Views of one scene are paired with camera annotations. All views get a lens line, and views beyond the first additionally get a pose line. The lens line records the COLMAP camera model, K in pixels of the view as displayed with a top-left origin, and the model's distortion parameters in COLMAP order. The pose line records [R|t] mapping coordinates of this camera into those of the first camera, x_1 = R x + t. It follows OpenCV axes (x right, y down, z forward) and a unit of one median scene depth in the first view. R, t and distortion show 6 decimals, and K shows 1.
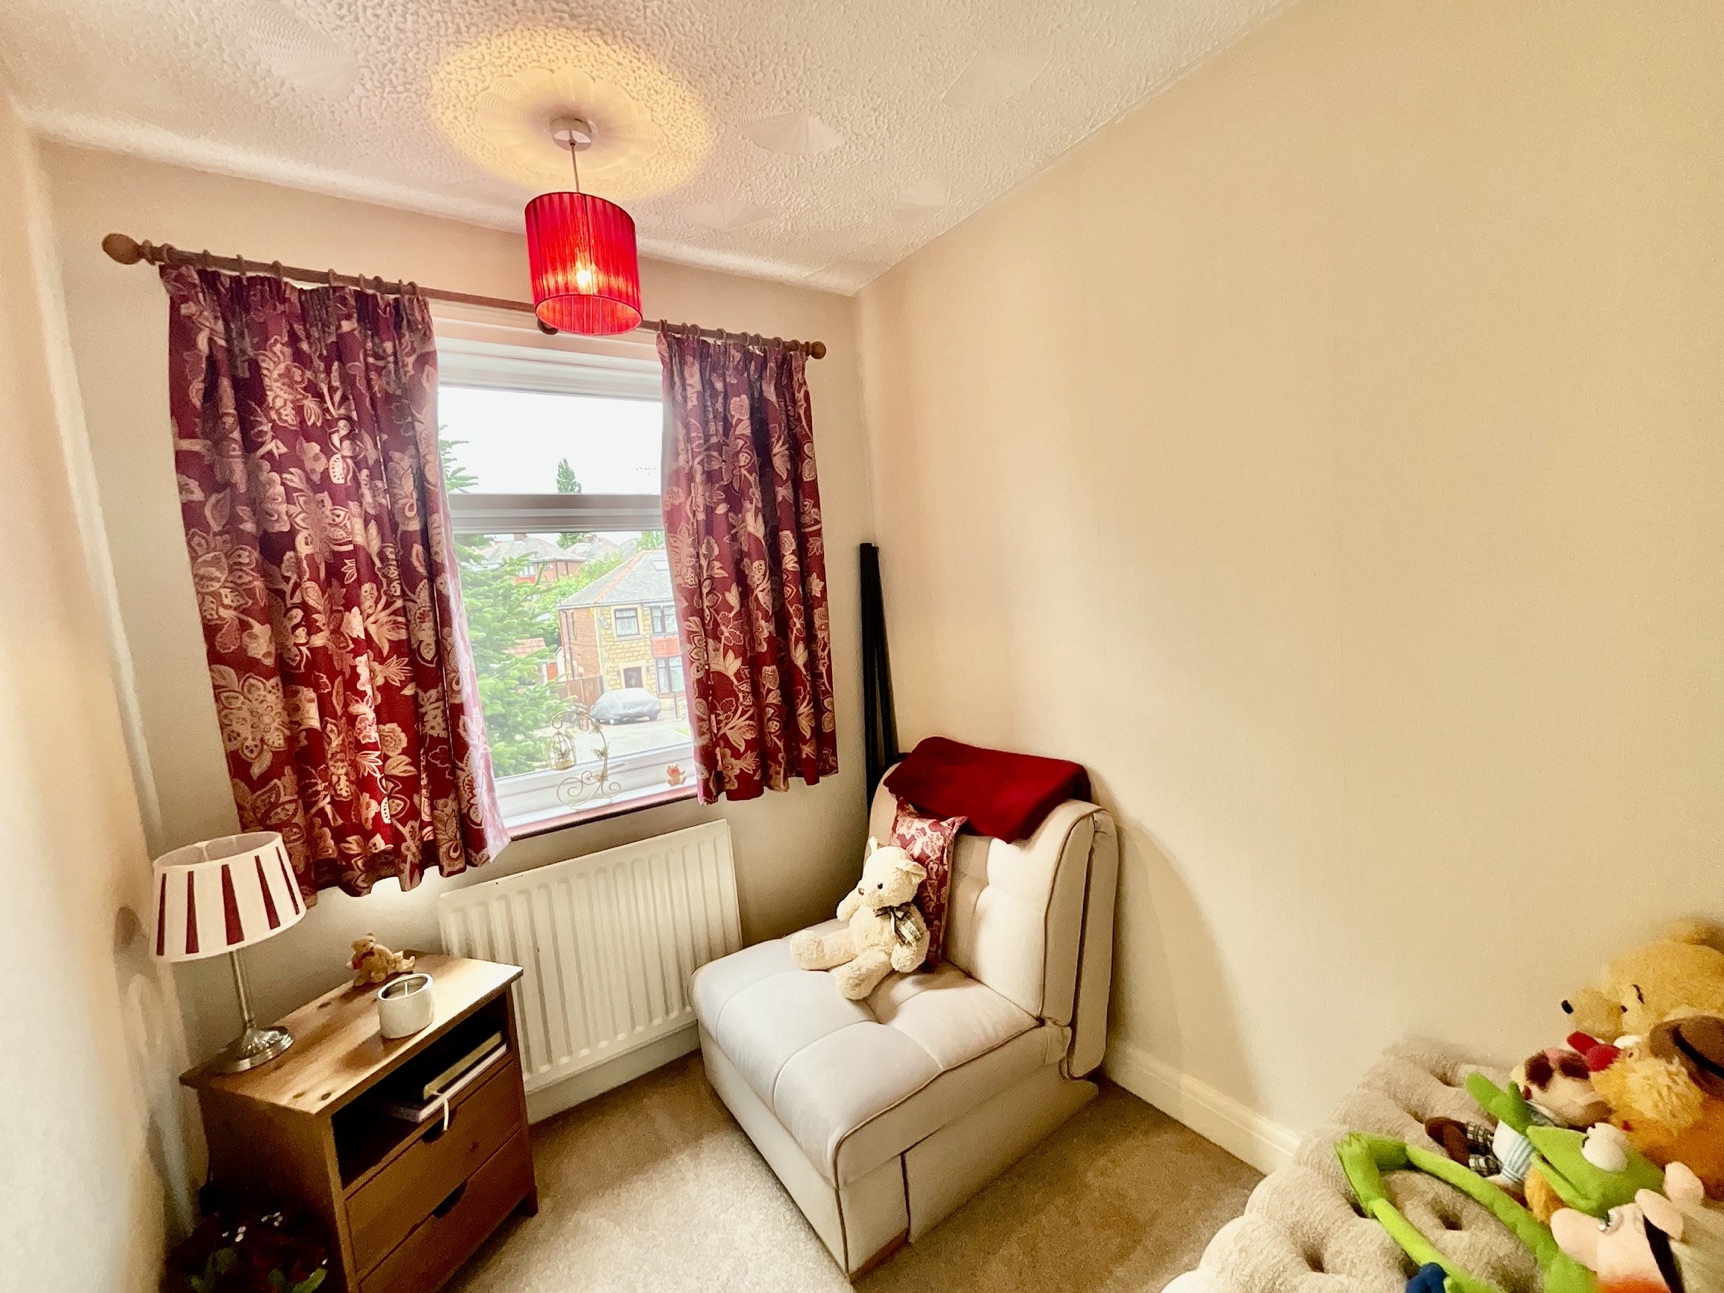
lens RADIAL K [[701.8, 0, 864.4], [0, 701.8, 653.7], [0, 0, 1]] dist [0.003034, -0.000209]
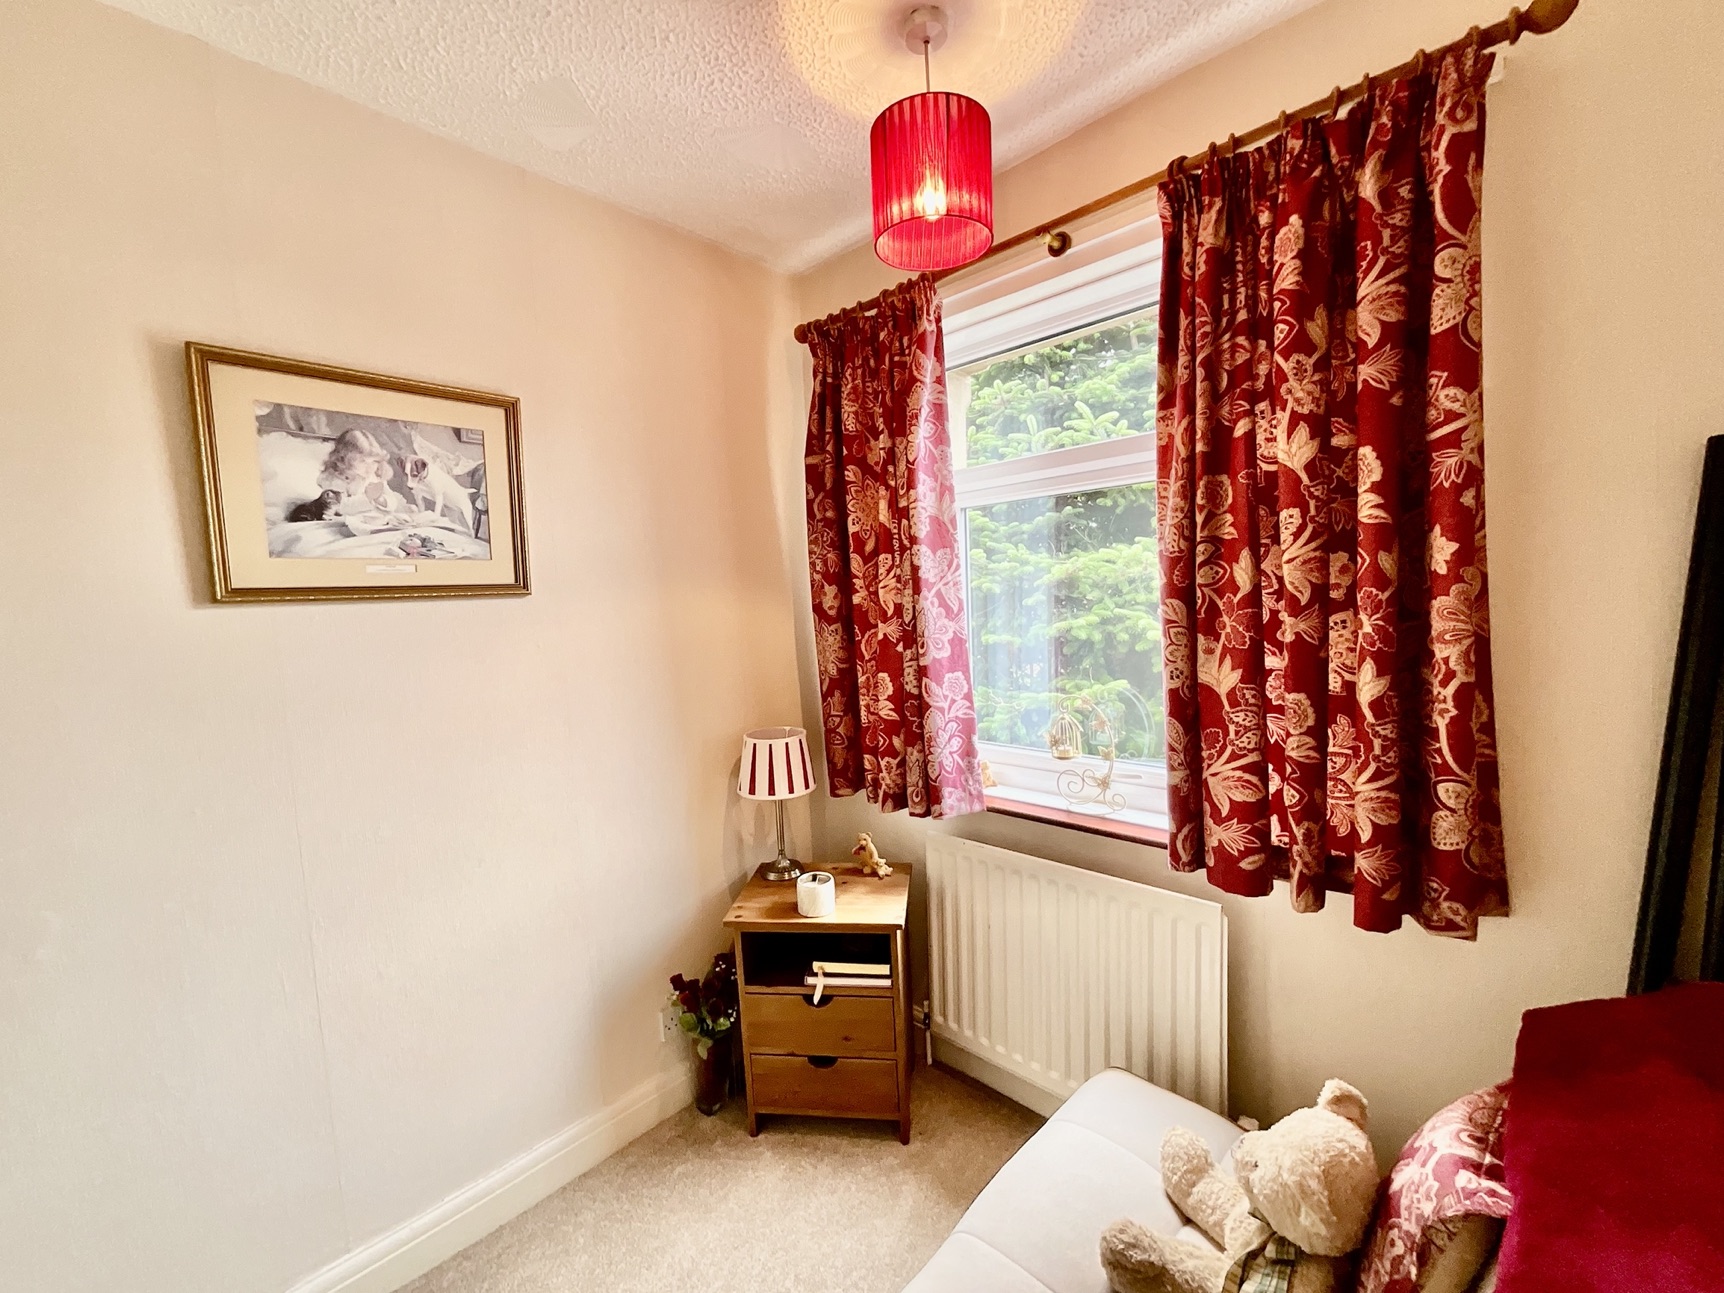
lens RADIAL K [[701.8, 0, 862.5], [0, 701.8, 652.8], [0, 0, 1]] dist [0.003034, -0.000209]
pose [[0.202008, 0.147523, -0.968210, 0.441287], [-0.064544, 0.988447, 0.137140, -0.090033], [0.977255, 0.034789, 0.209195, 0.675696]]
